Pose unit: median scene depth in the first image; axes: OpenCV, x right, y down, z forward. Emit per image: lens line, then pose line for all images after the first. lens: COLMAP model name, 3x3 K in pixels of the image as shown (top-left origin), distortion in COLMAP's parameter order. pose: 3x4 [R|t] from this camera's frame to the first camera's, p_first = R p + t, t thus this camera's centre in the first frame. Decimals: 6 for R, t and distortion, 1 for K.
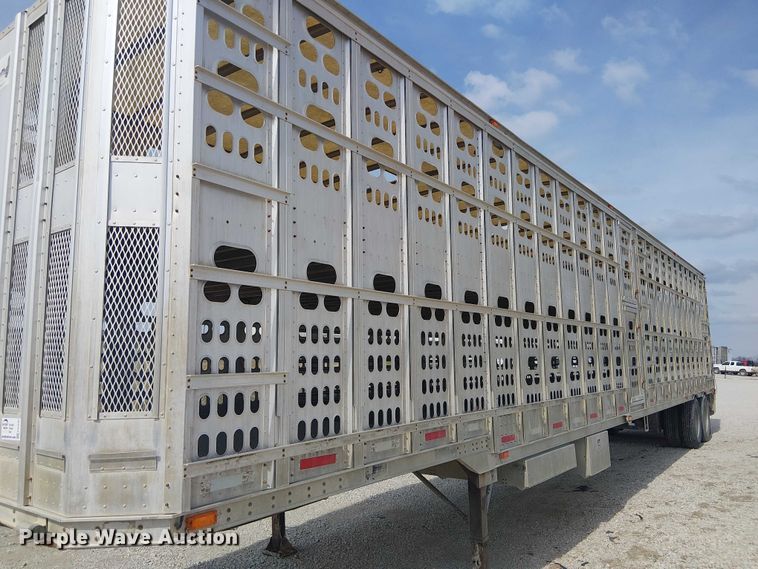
lens RADIAL K [[570.6, 0, 375.4], [0, 570.6, 287.8], [0, 0, 1]] dist [0.124333, -0.215458]
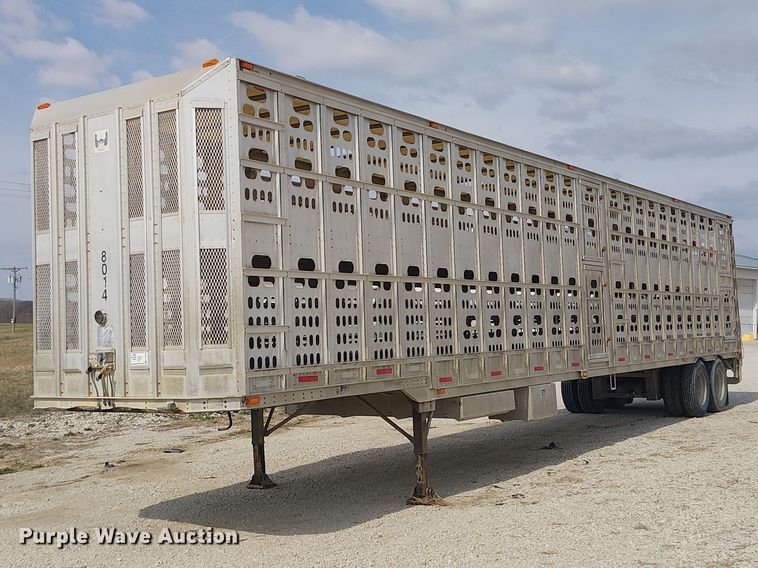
lens RADIAL K [[960.8, 0, 360.7], [0, 960.8, 288.0], [0, 0, 1]] dist [0.104739, 0.001632]
pose [[0.999419, -0.020766, 0.027038, -0.016898], [0.018651, 0.996912, 0.076275, -0.165870], [-0.028538, -0.075727, 0.996720, -1.717987]]
